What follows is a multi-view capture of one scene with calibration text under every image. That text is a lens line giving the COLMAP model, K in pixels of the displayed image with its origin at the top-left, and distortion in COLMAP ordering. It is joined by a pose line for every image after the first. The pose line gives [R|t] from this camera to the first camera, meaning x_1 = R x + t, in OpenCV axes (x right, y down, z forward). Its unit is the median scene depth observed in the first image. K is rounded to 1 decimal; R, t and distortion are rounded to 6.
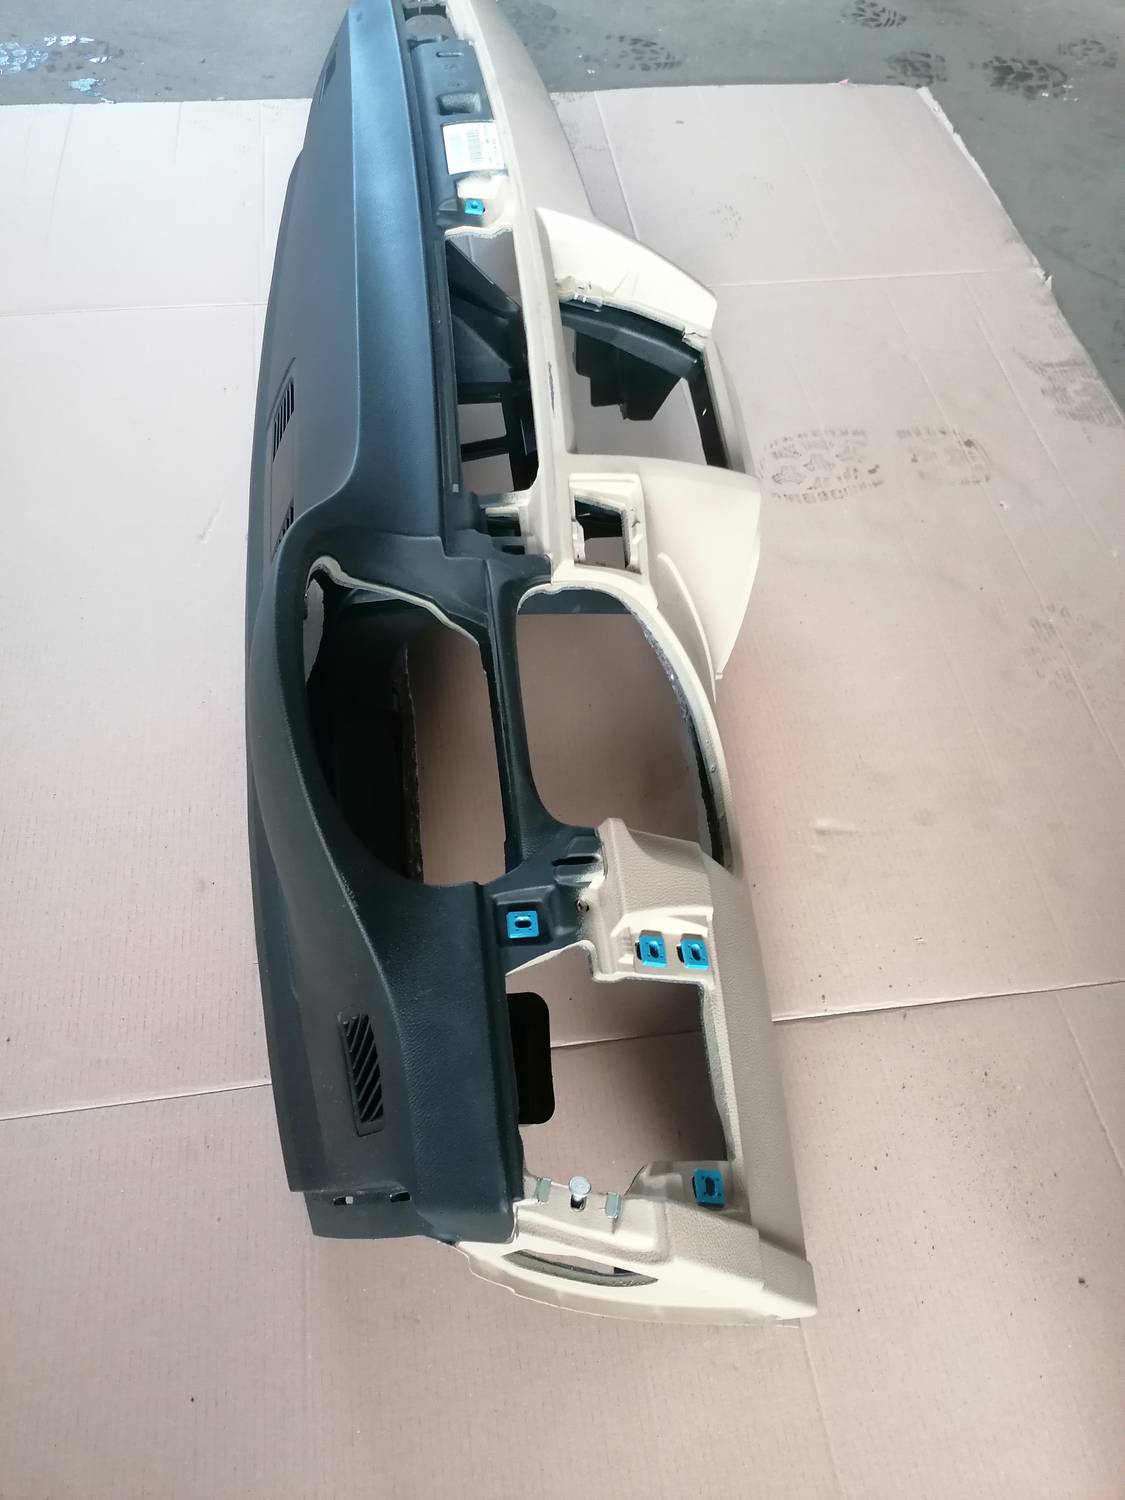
lens RADIAL K [[1124.2, 0, 562.5], [0, 1124.2, 750.0], [0, 0, 1]] dist [0.122929, -0.166915]
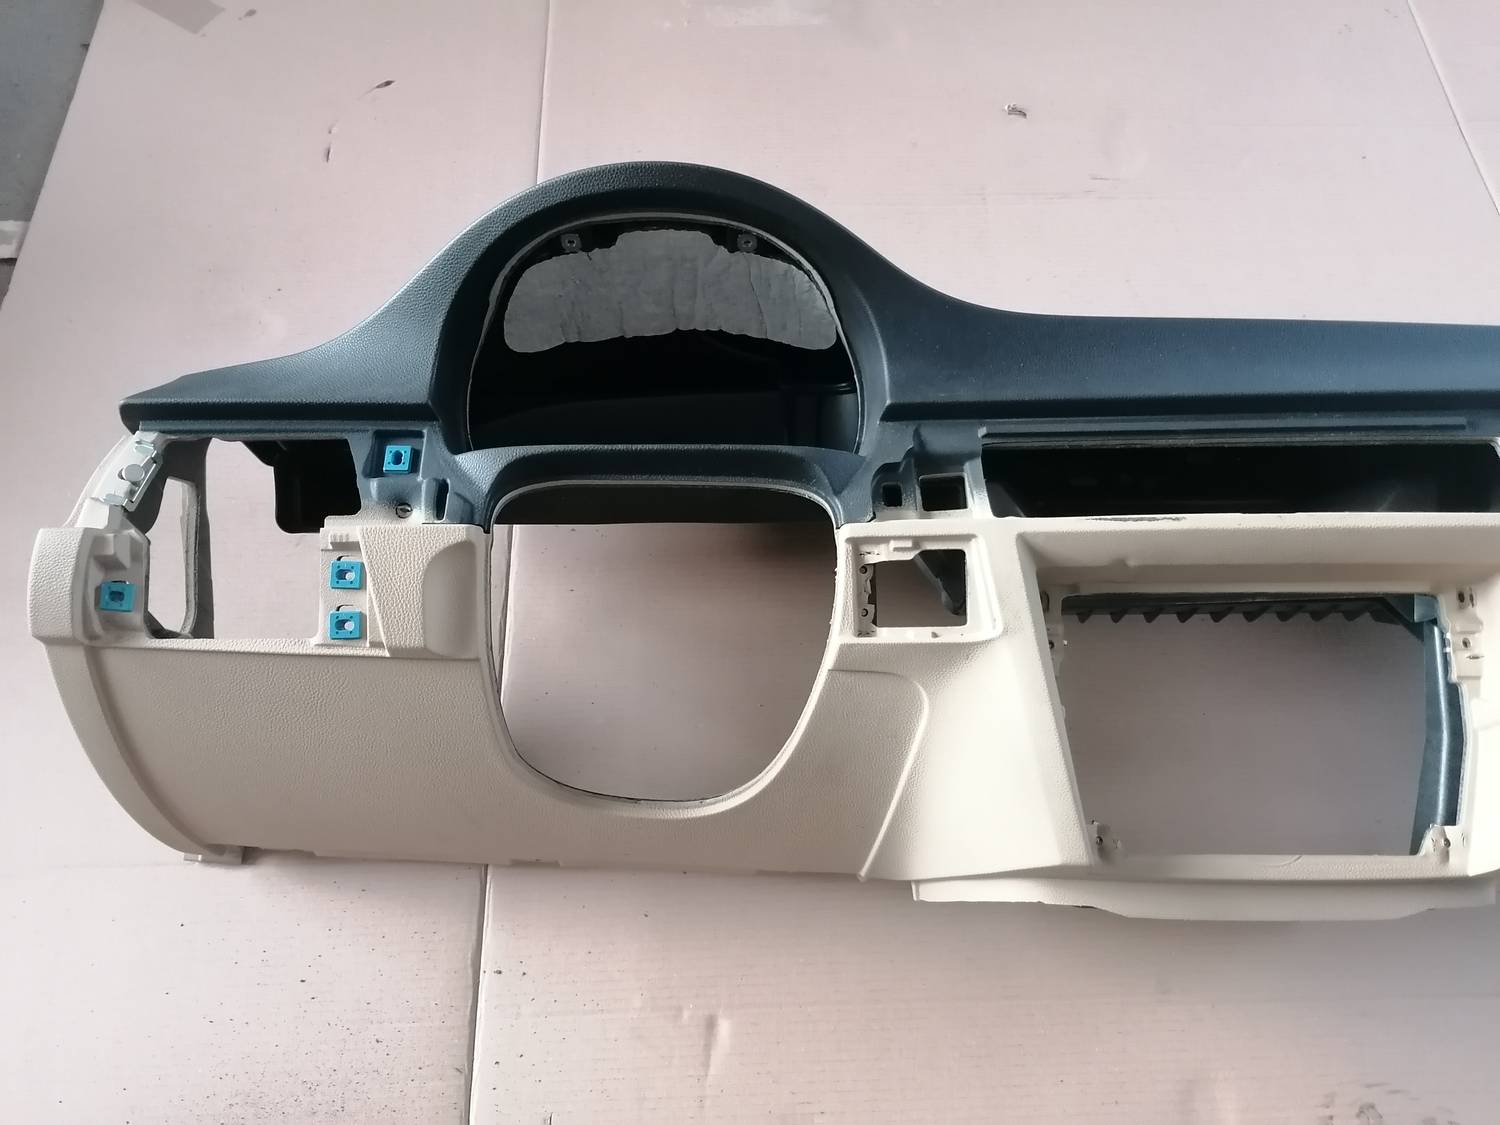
lens RADIAL K [[1124.2, 0, 750.0], [0, 1124.2, 562.5], [0, 0, 1]] dist [0.122929, -0.166915]
pose [[-0.108935, 0.858374, -0.501326, 0.281761], [-0.839365, 0.190754, 0.508998, -0.331400], [0.532541, 0.476243, 0.699709, 0.257948]]
